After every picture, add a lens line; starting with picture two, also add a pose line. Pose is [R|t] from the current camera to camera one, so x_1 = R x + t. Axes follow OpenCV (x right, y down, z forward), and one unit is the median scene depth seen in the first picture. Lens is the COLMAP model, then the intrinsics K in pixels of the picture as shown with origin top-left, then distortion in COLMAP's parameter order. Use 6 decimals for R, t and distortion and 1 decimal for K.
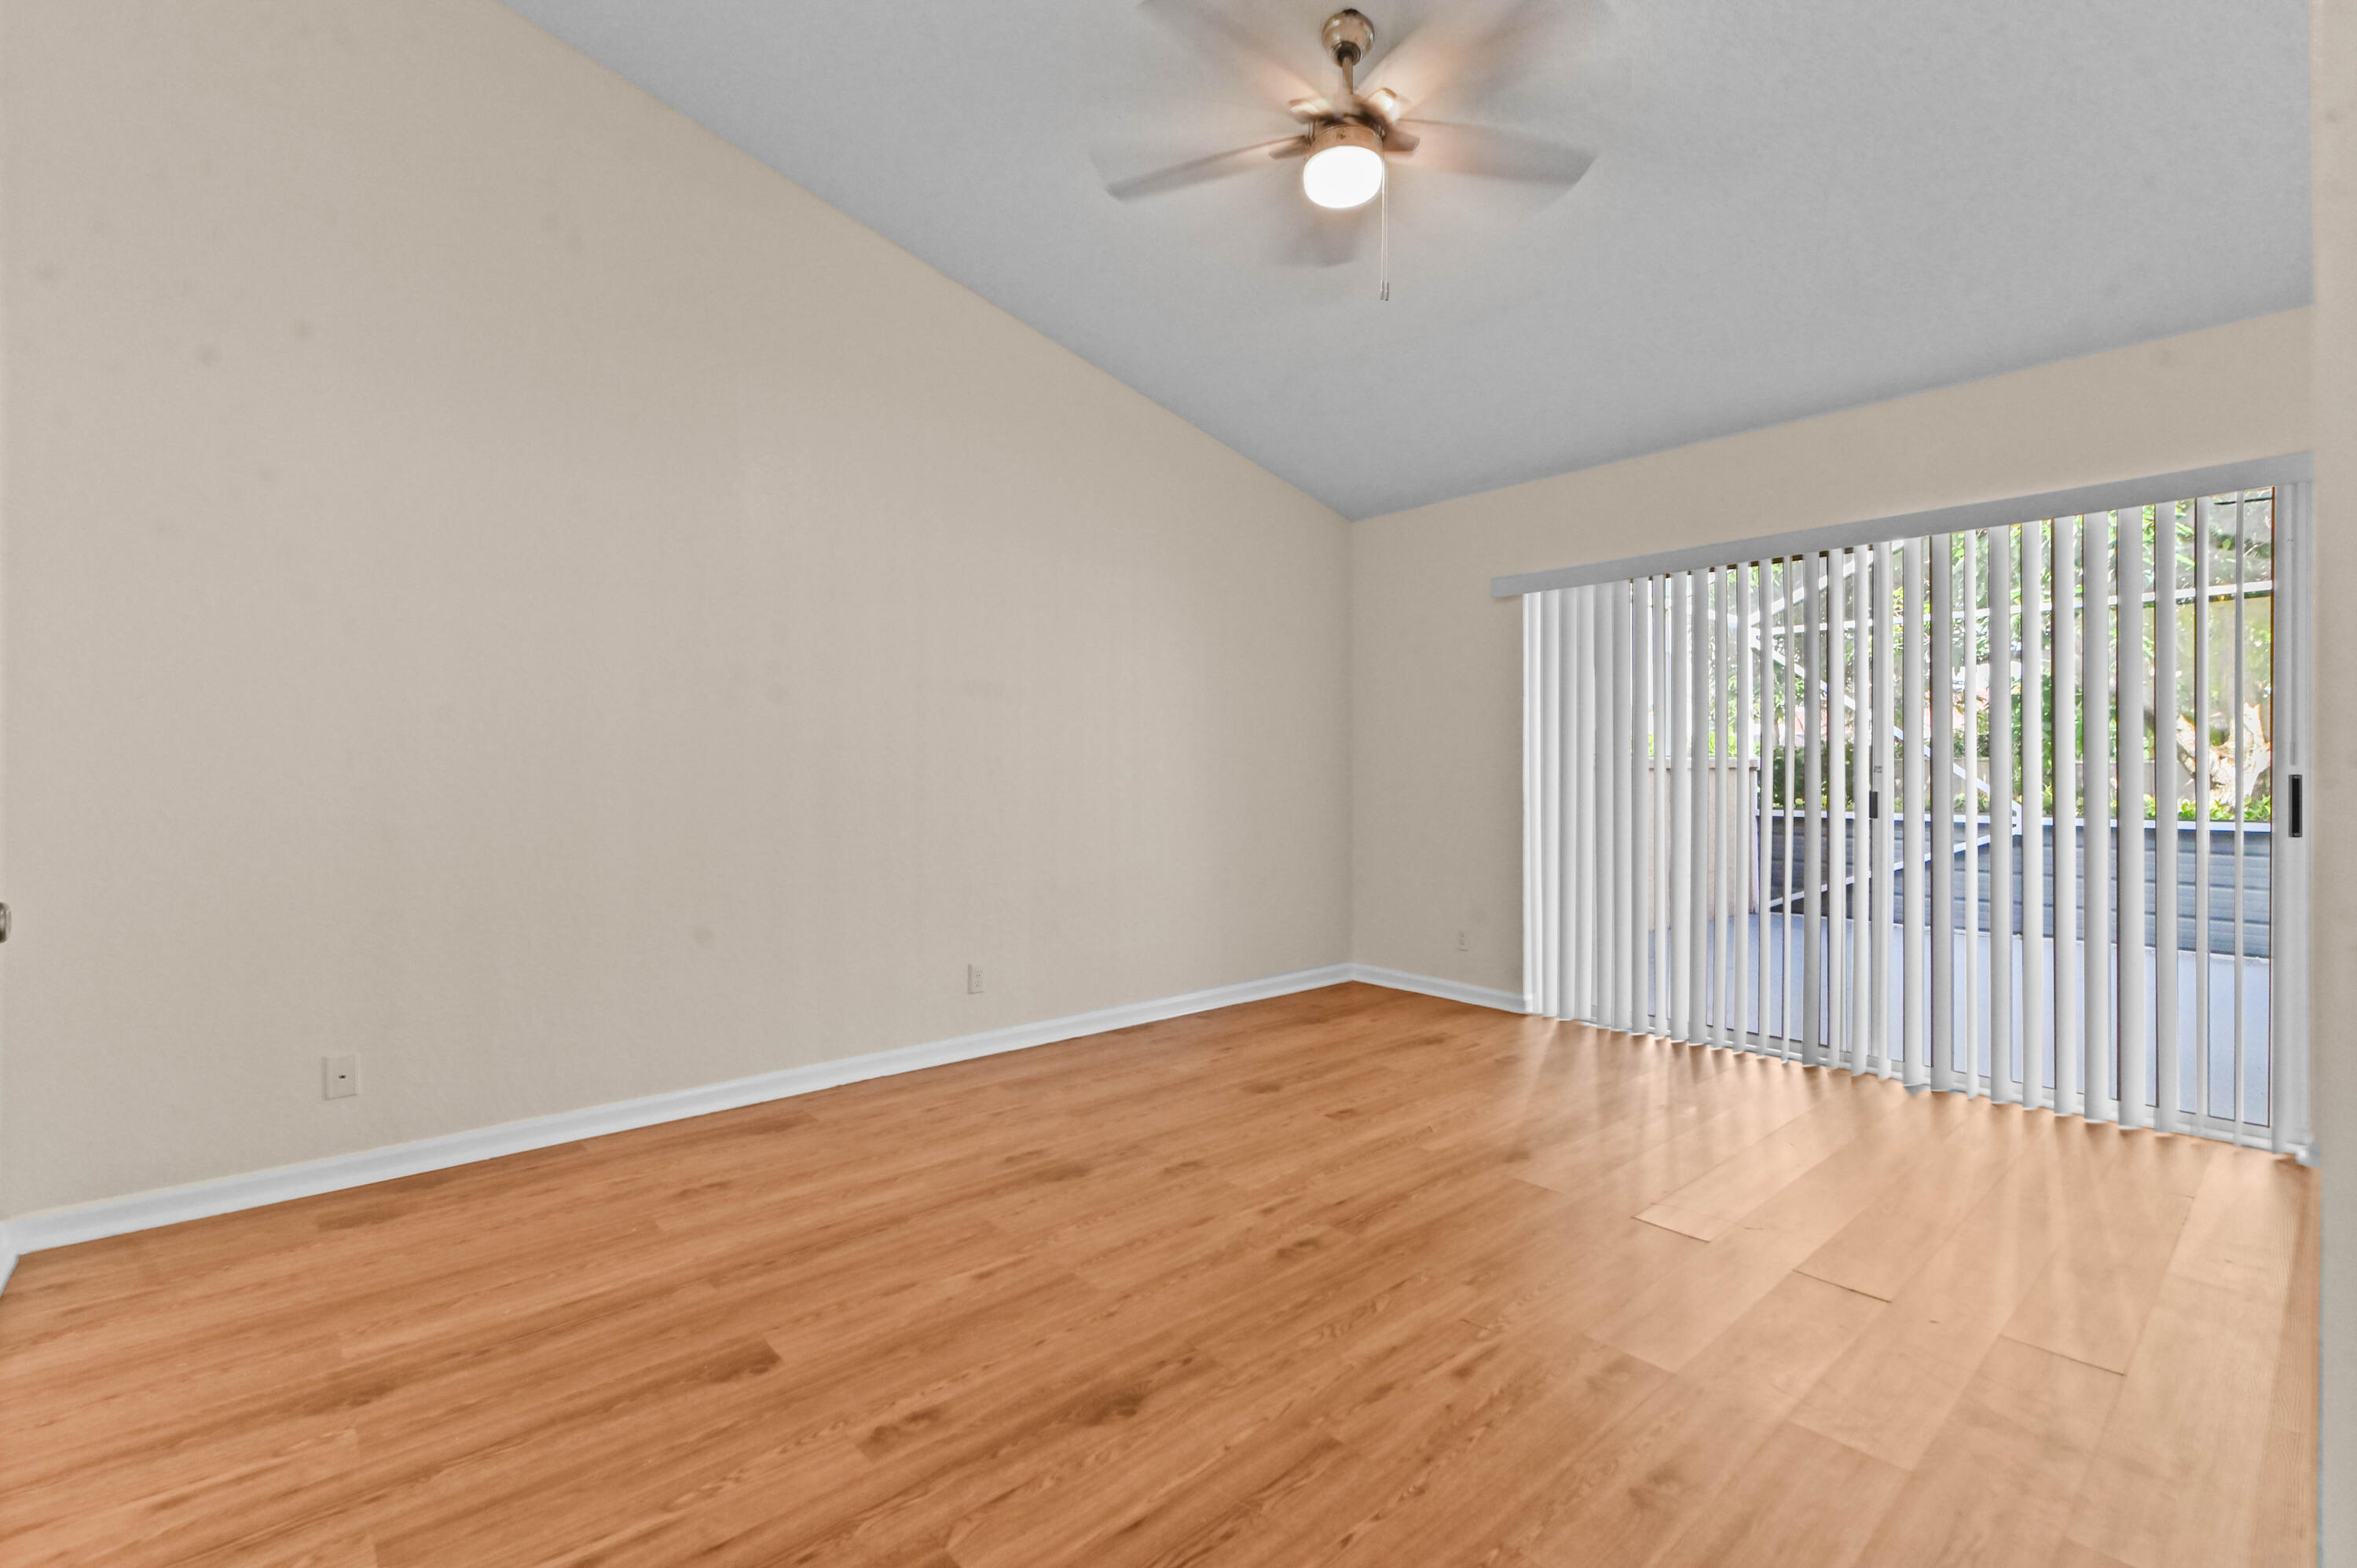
lens RADIAL K [[1029.2, 0, 1174.9], [0, 1029.2, 793.2], [0, 0, 1]] dist [-0.003777, -0.000008]
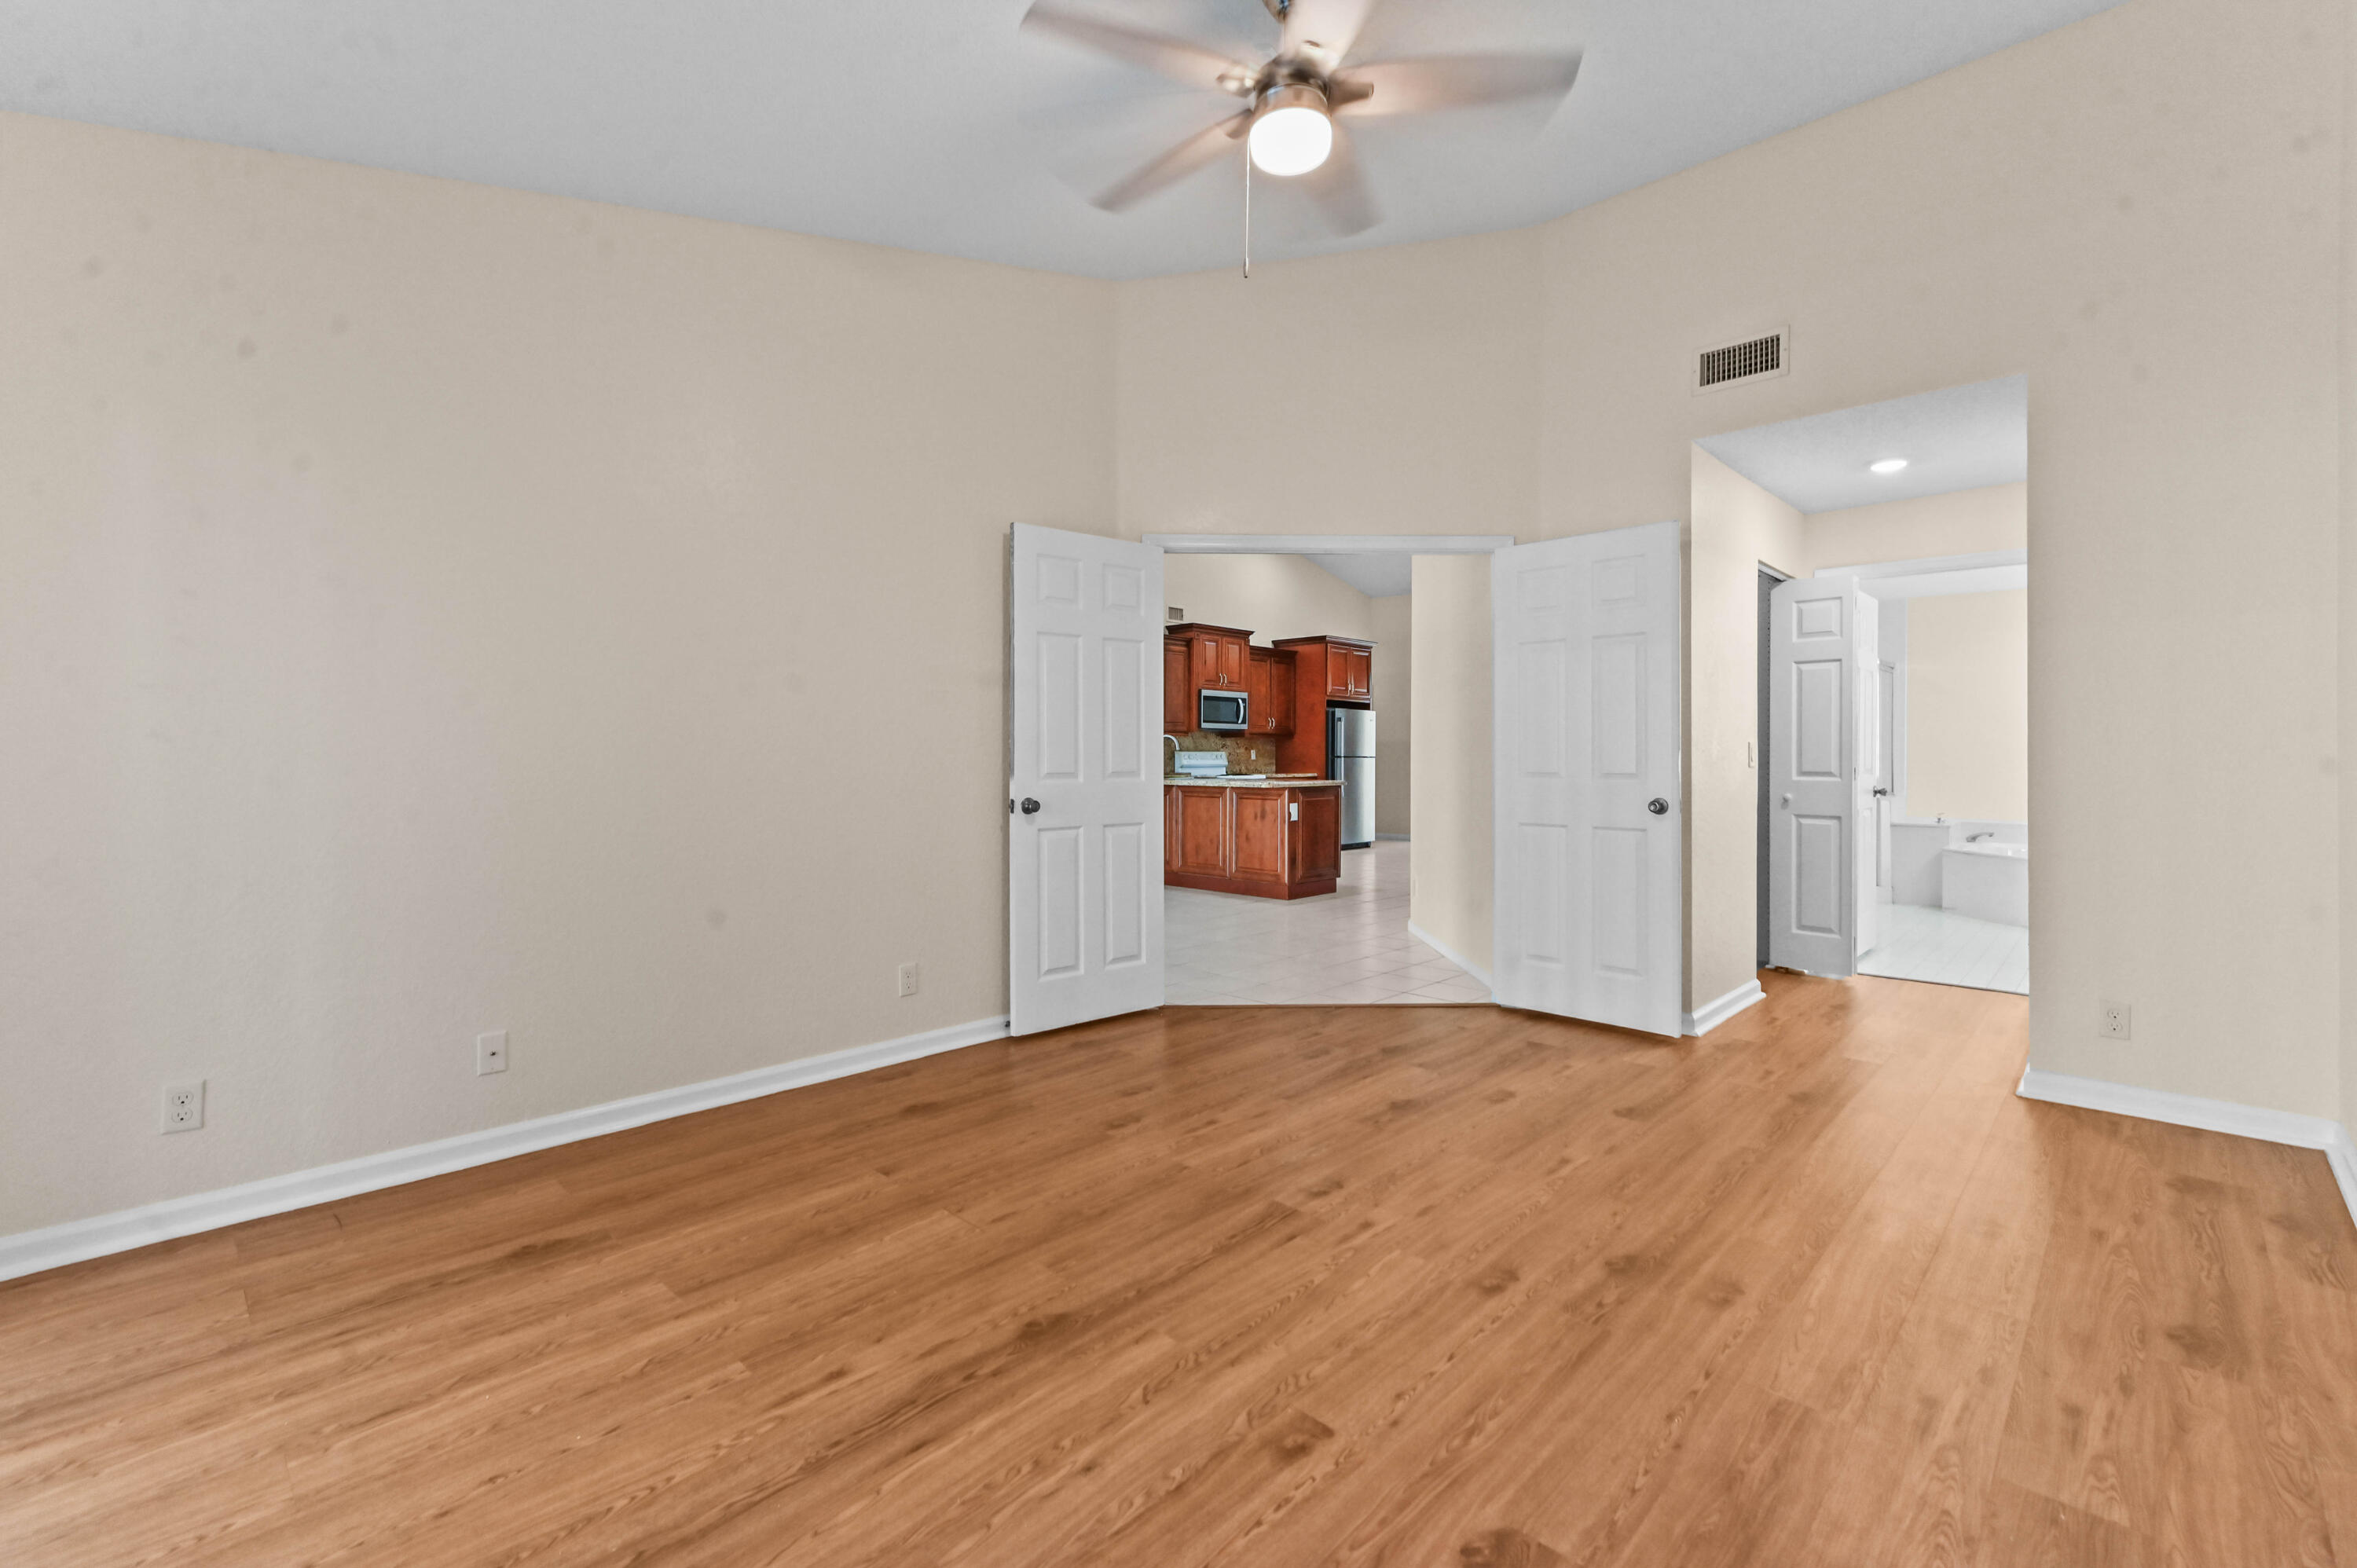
lens RADIAL K [[1029.2, 0, 1186.0], [0, 1029.2, 771.8], [0, 0, 1]] dist [-0.003777, -0.000008]
pose [[-0.996188, -0.001557, -0.087222, 0.344228], [-0.004470, 0.999438, 0.033216, -0.045781], [0.087121, 0.033479, -0.995635, 1.942703]]
